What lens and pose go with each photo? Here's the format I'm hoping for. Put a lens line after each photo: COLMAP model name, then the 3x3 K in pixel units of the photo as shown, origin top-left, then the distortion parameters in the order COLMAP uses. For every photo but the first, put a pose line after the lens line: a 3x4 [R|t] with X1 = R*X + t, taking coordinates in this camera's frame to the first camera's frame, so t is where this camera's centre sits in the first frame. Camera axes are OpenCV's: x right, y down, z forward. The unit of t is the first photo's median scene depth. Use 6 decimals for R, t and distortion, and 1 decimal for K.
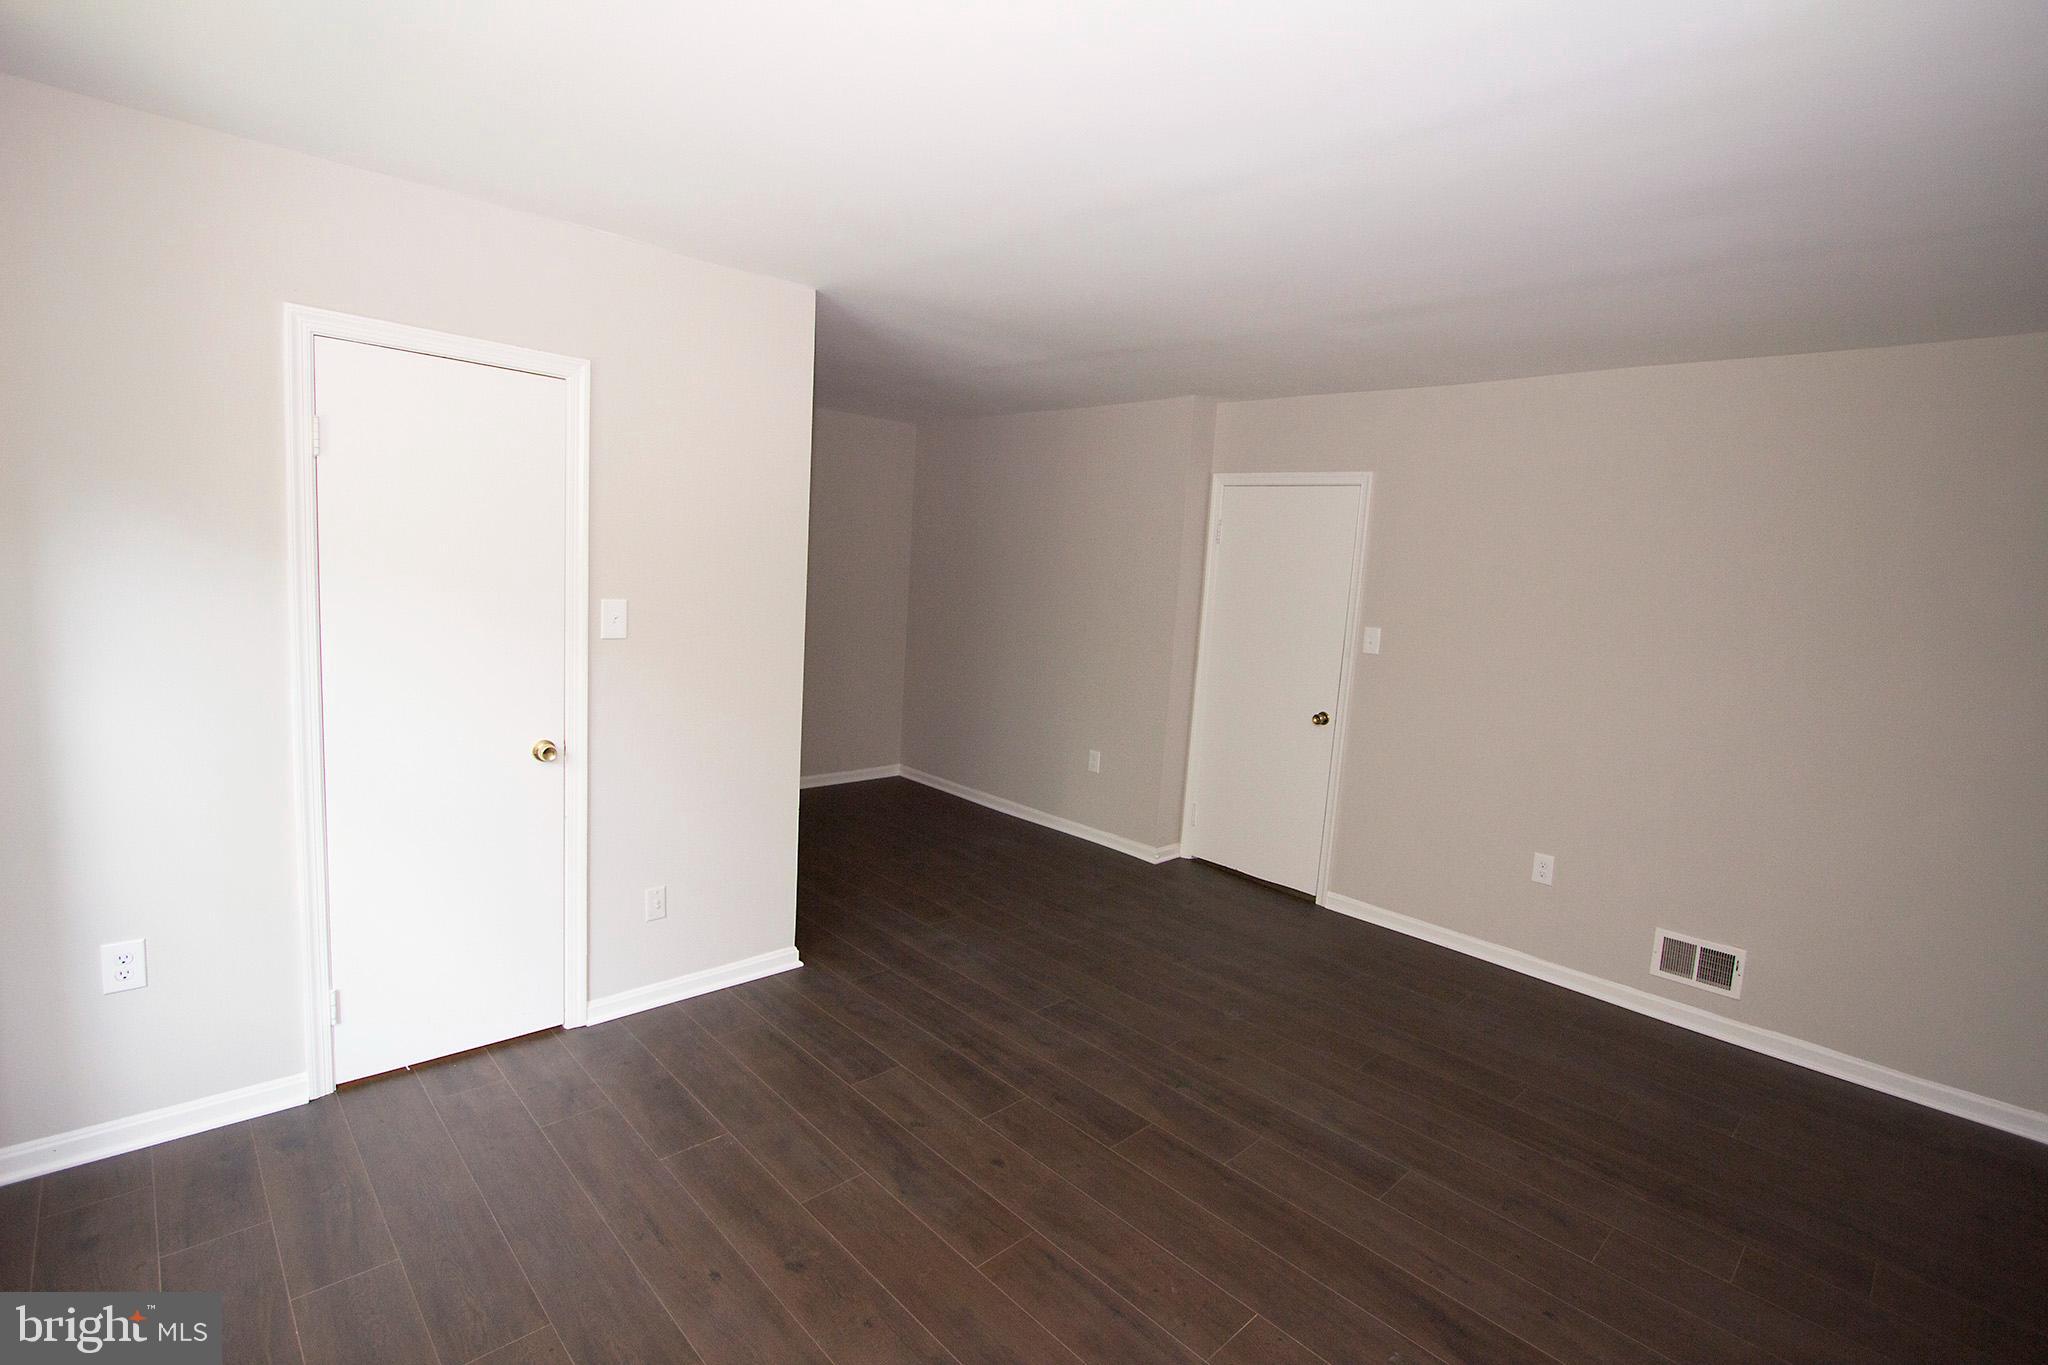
lens RADIAL K [[939.4, 0, 1019.9], [0, 939.4, 682.0], [0, 0, 1]] dist [-0.016107, 0.000147]
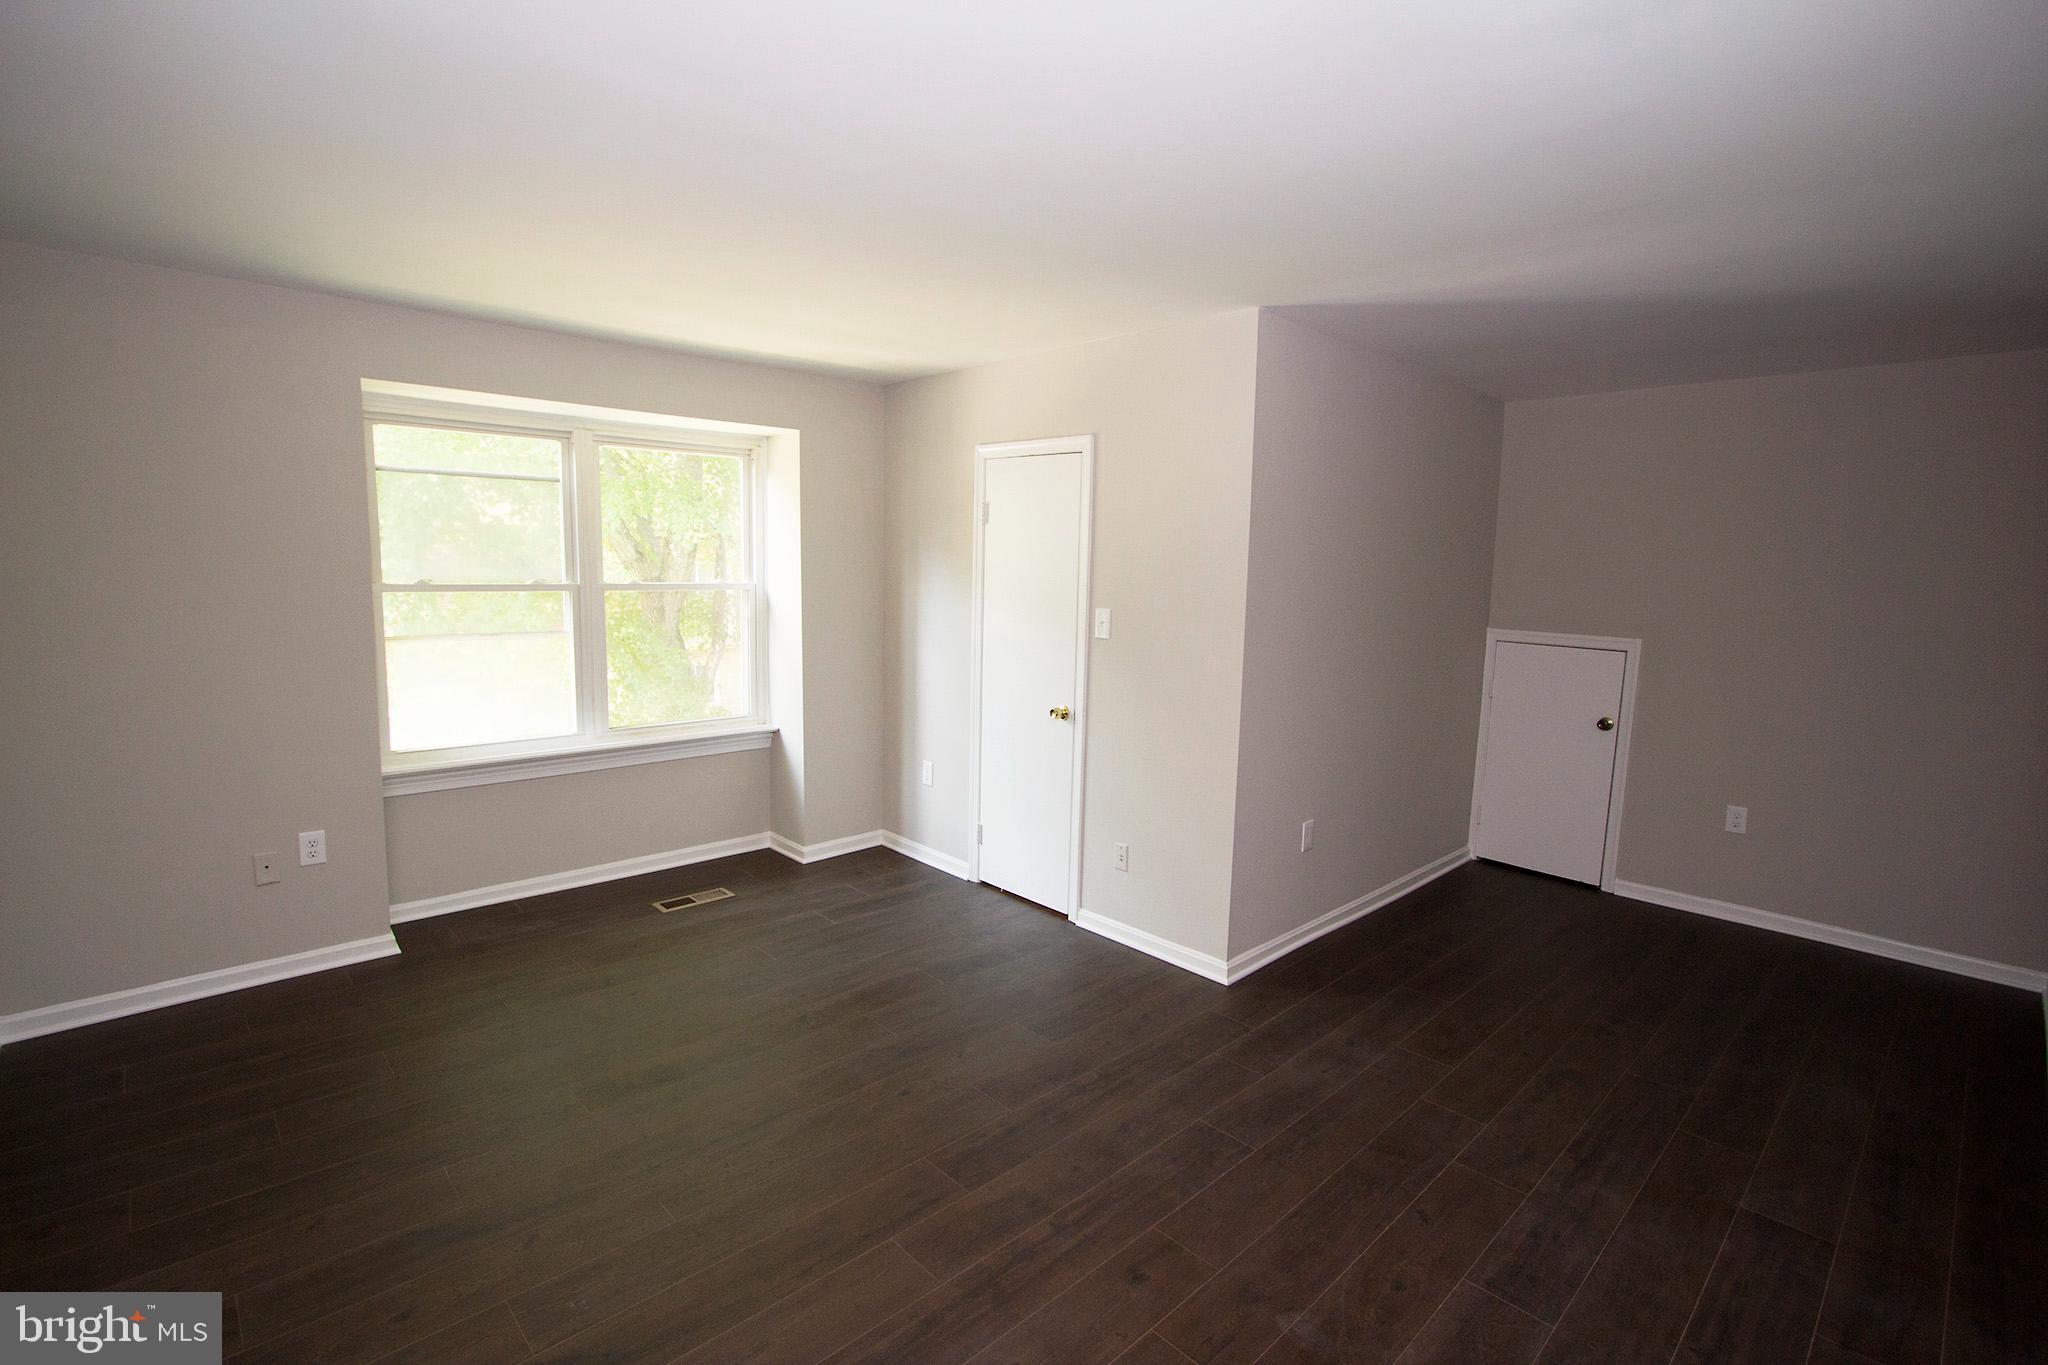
lens RADIAL K [[939.4, 0, 1019.9], [0, 939.4, 682.0], [0, 0, 1]] dist [-0.016107, 0.000147]
pose [[-0.003282, 0.064302, -0.997925, 0.915099], [-0.147809, 0.986938, 0.064080, -0.055103], [0.989010, 0.147713, 0.006266, 0.909041]]
